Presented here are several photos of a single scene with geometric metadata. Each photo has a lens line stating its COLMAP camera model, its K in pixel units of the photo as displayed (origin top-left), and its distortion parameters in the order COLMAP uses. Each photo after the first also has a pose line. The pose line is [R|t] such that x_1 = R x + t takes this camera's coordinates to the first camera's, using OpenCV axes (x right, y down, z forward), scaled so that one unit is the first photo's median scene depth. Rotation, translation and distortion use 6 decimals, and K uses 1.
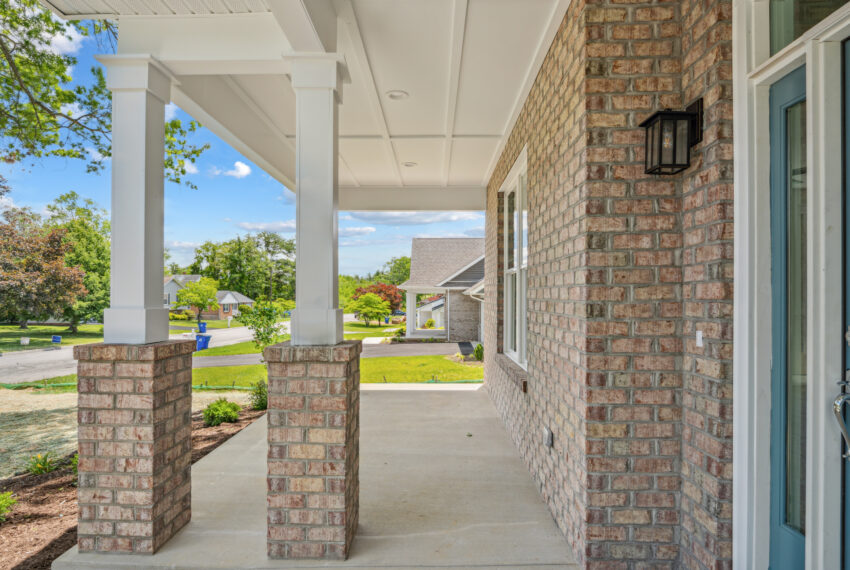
lens RADIAL K [[484.8, 0, 420.7], [0, 484.8, 297.9], [0, 0, 1]] dist [-0.001099, -0.000705]
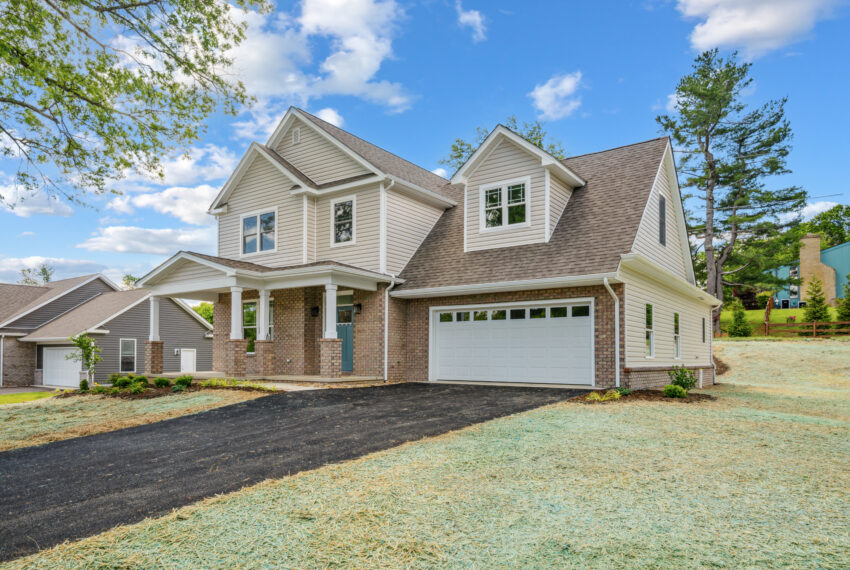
lens RADIAL K [[567.1, 0, 423.1], [0, 567.1, 356.7], [0, 0, 1]] dist [0.000342, -0.000862]
pose [[0.556840, 0.000962, 0.830619, -5.465299], [-0.000597, 1.000000, -0.000758, 0.338399], [-0.830620, -0.000073, 0.556840, -4.908583]]
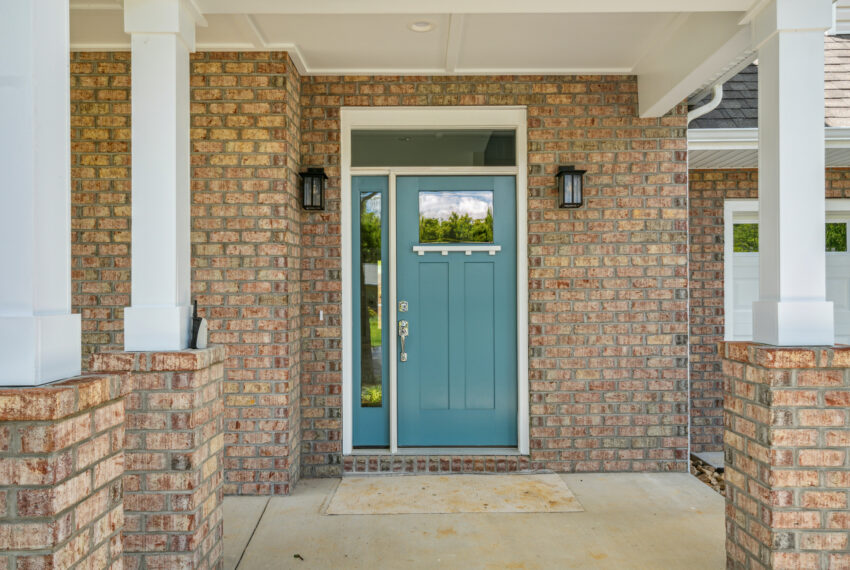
lens RADIAL K [[652.8, 0, 422.1], [0, 652.8, 286.6], [0, 0, 1]] dist [0.027374, -0.002703]
pose [[-0.024841, 0.002775, 0.999688, -1.584614], [0.006725, 0.999974, -0.002609, -0.004395], [-0.999669, 0.006658, -0.024859, 0.697111]]
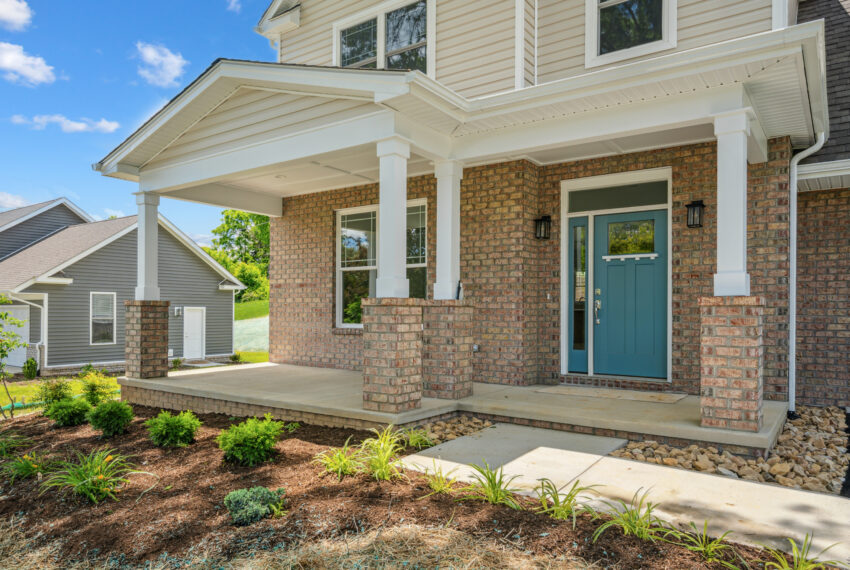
lens RADIAL K [[578.1, 0, 410.2], [0, 578.1, 310.1], [0, 0, 1]] dist [0.002797, -0.001996]
pose [[0.560144, -0.001871, 0.828393, -2.761536], [0.000211, 0.999998, 0.002115, 0.155681], [-0.828395, -0.001010, 0.560143, -0.274176]]
